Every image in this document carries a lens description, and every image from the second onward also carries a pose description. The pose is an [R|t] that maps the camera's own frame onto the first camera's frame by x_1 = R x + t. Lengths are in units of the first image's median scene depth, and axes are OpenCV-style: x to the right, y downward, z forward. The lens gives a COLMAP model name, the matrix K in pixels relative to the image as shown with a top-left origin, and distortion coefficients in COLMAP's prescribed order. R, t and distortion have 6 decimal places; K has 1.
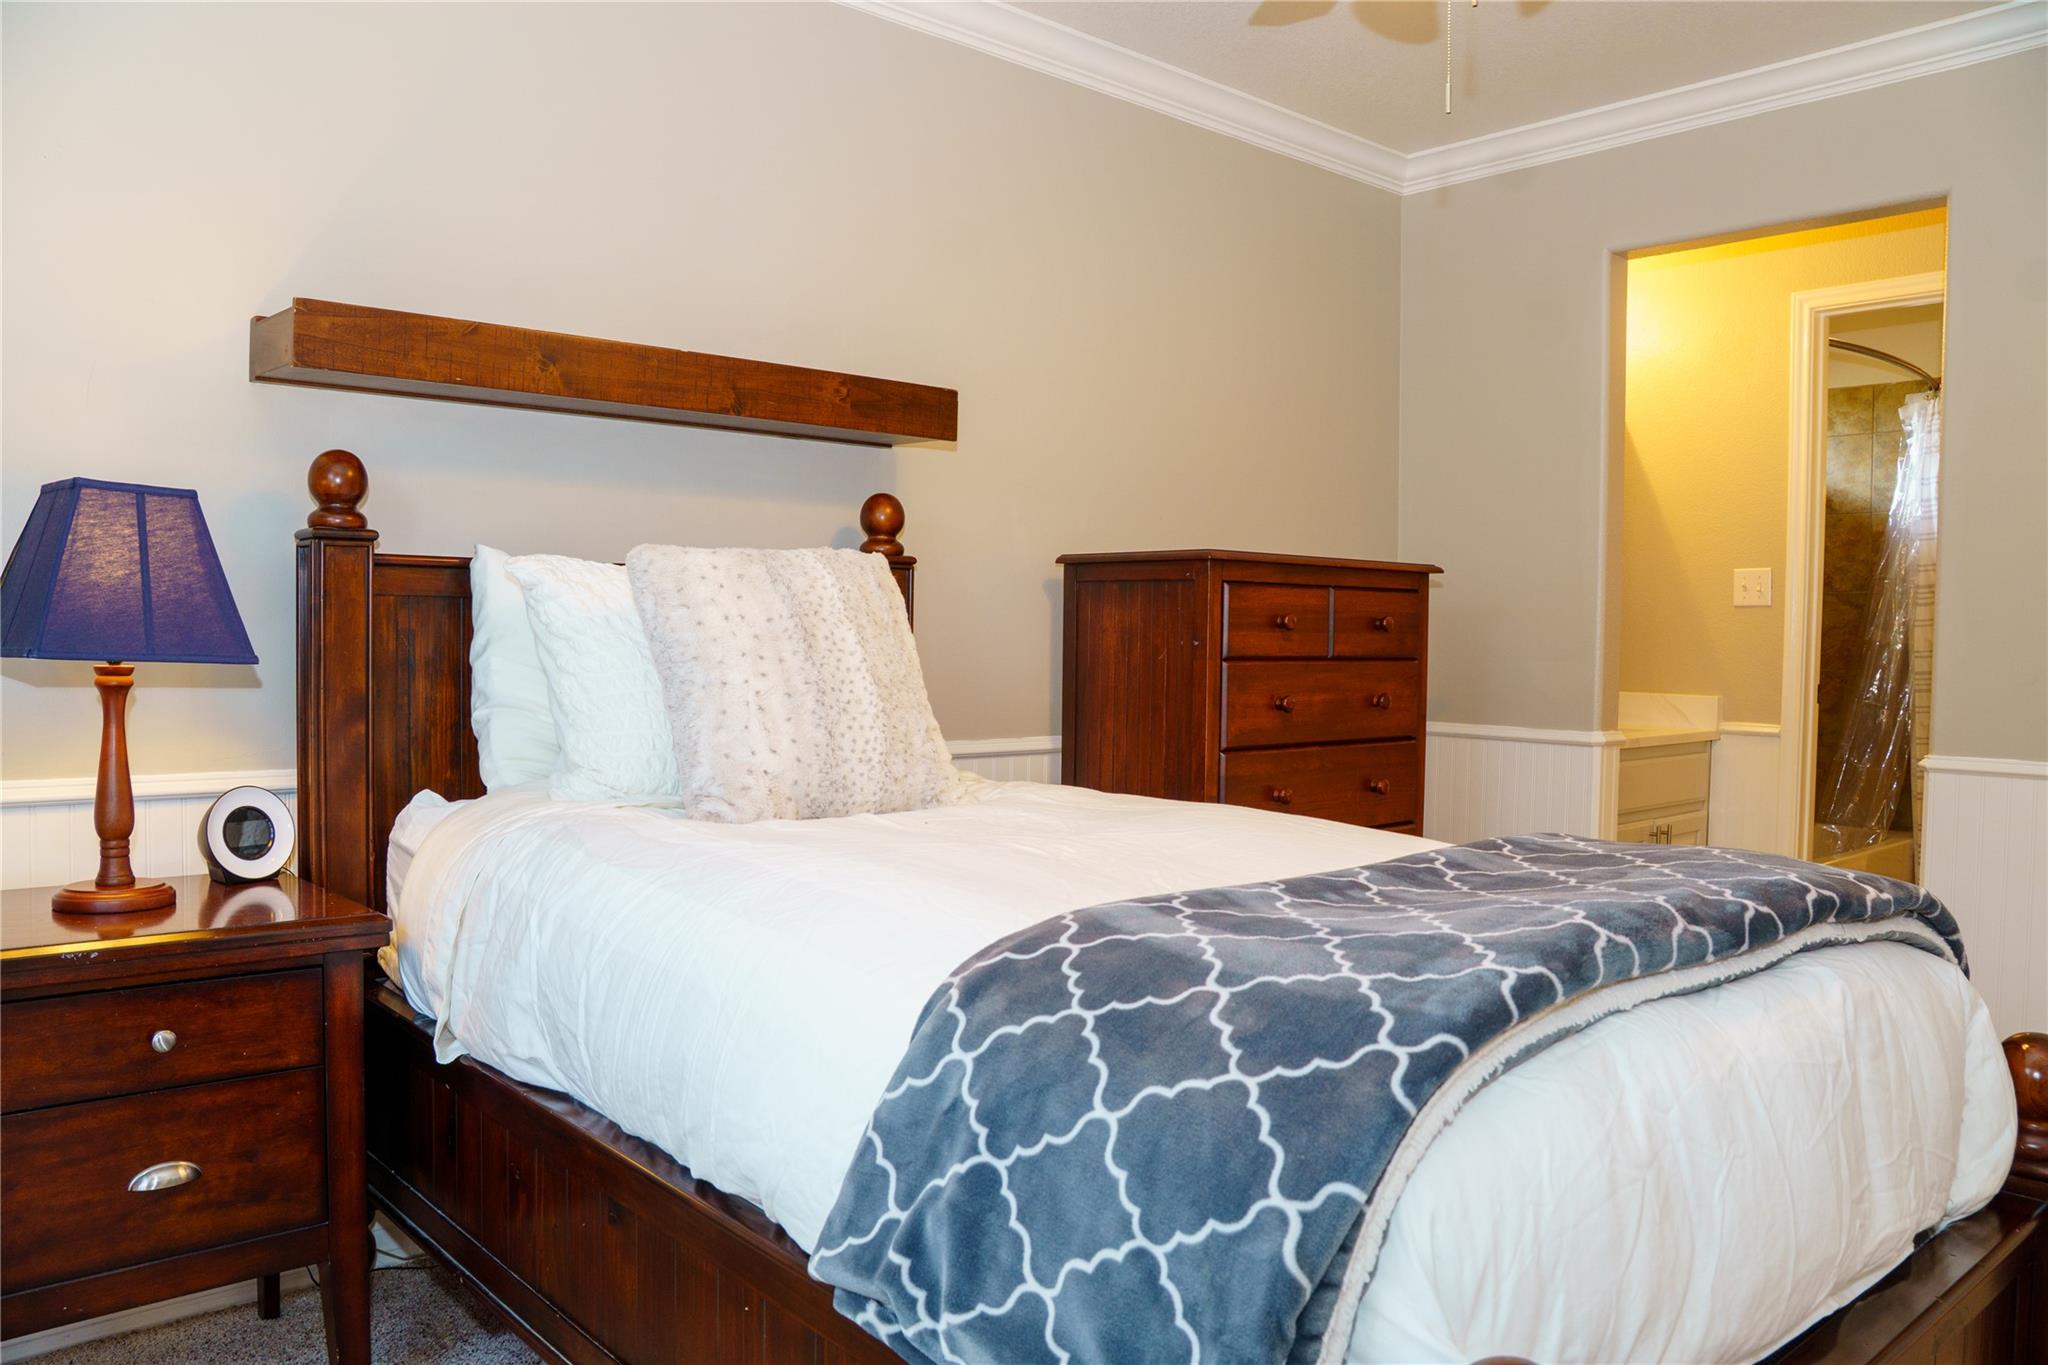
lens RADIAL K [[1519.0, 0, 1035.3], [0, 1519.0, 689.2], [0, 0, 1]] dist [-0.132367, 0.090294]
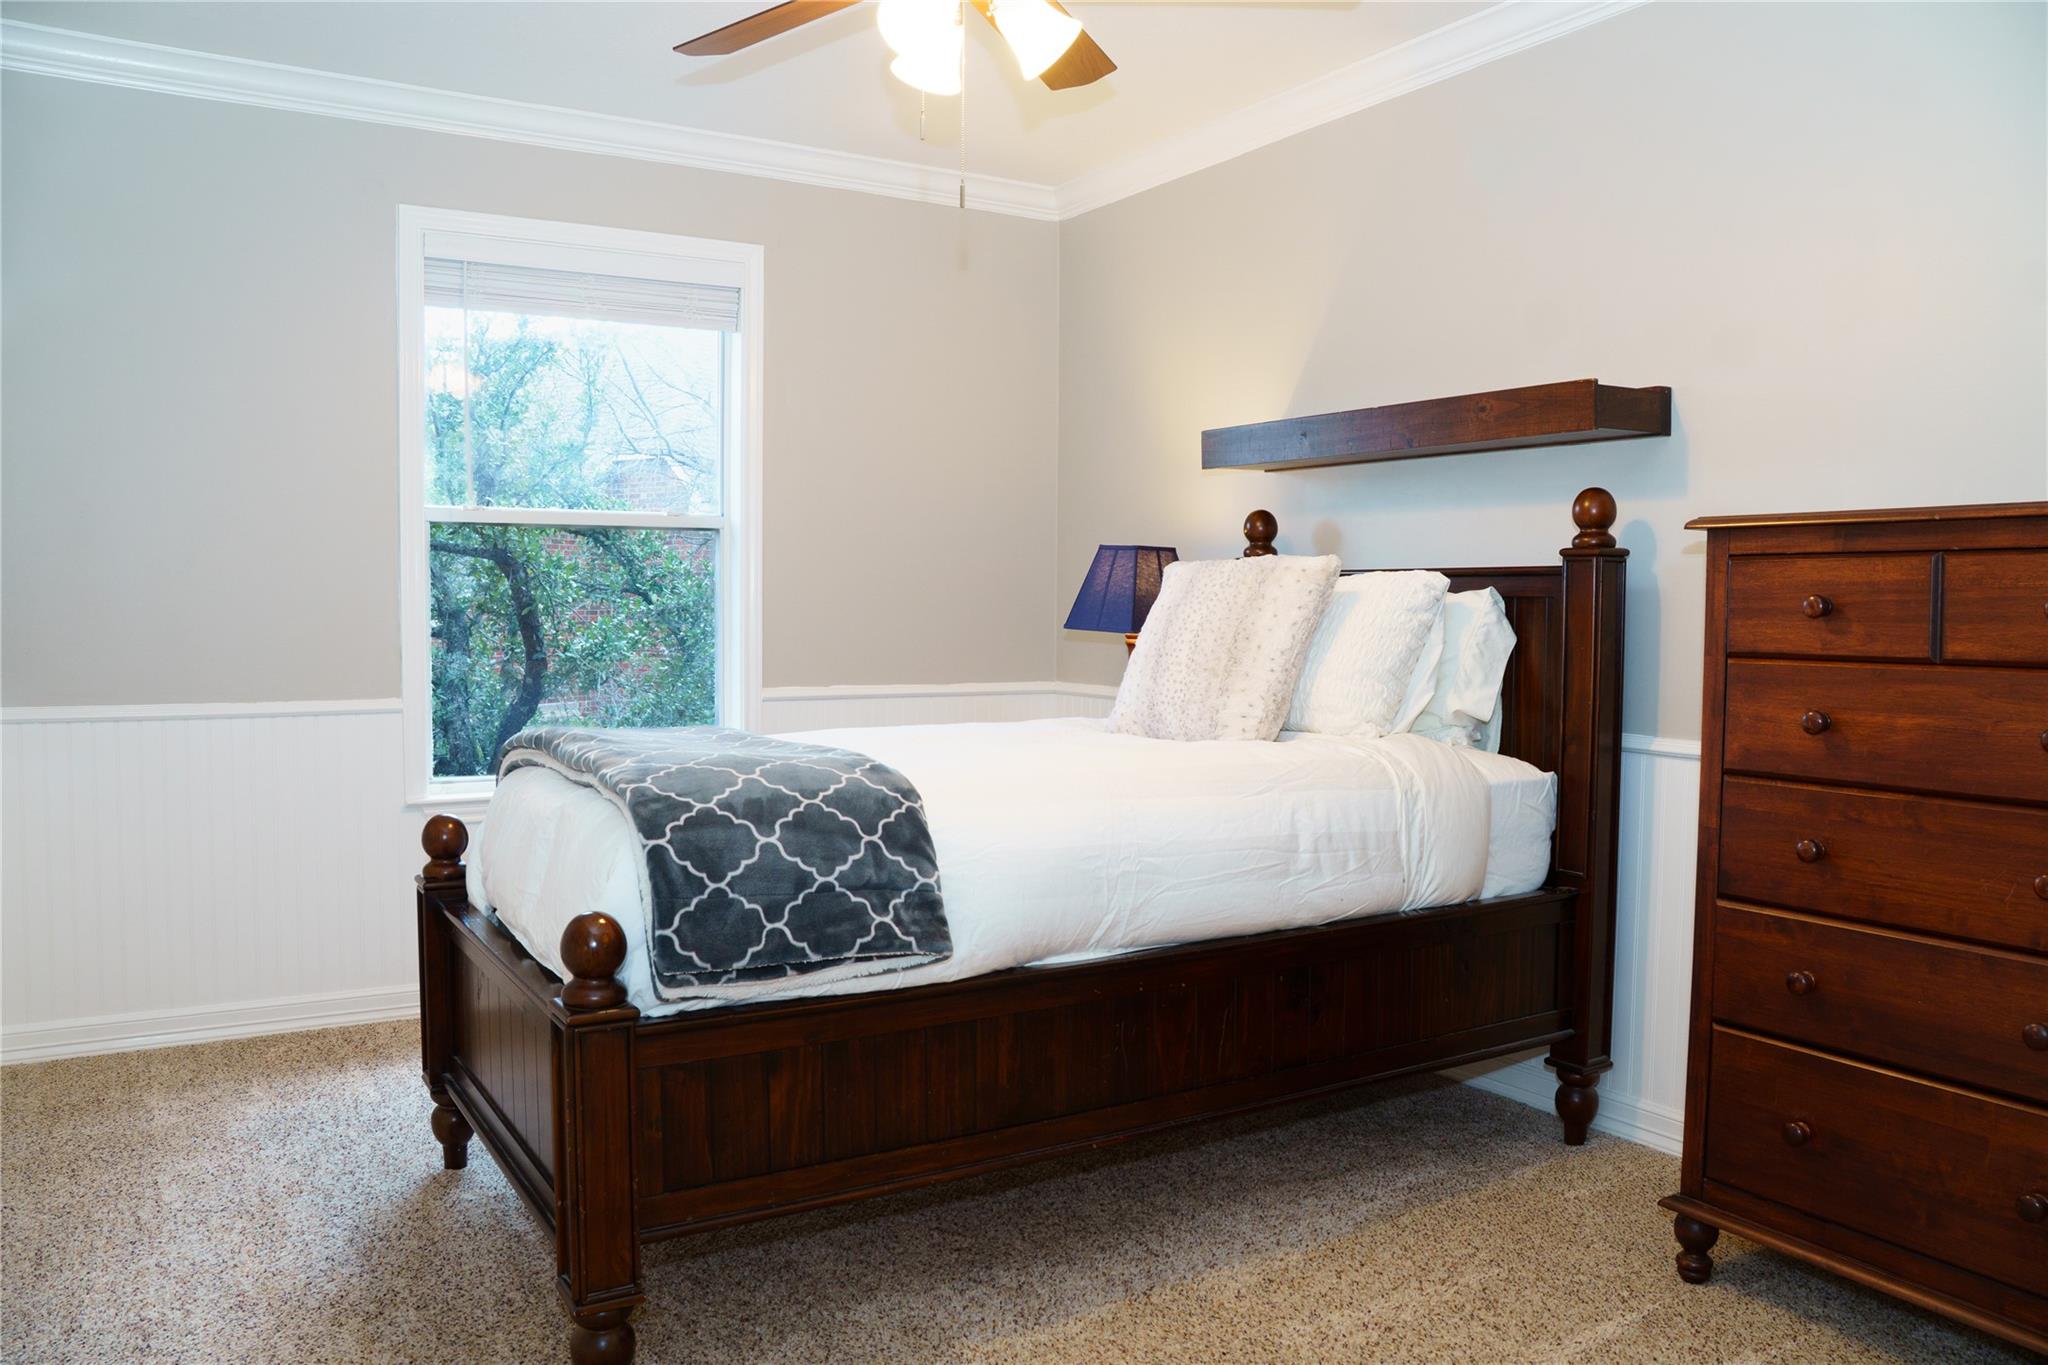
lens RADIAL K [[1519.0, 0, 1035.3], [0, 1519.0, 689.2], [0, 0, 1]] dist [-0.132367, 0.090294]
pose [[-0.183270, 0.035243, -0.982431, 0.925197], [-0.050444, 0.997703, 0.045201, -0.018644], [0.981767, 0.057842, -0.181072, 0.774306]]
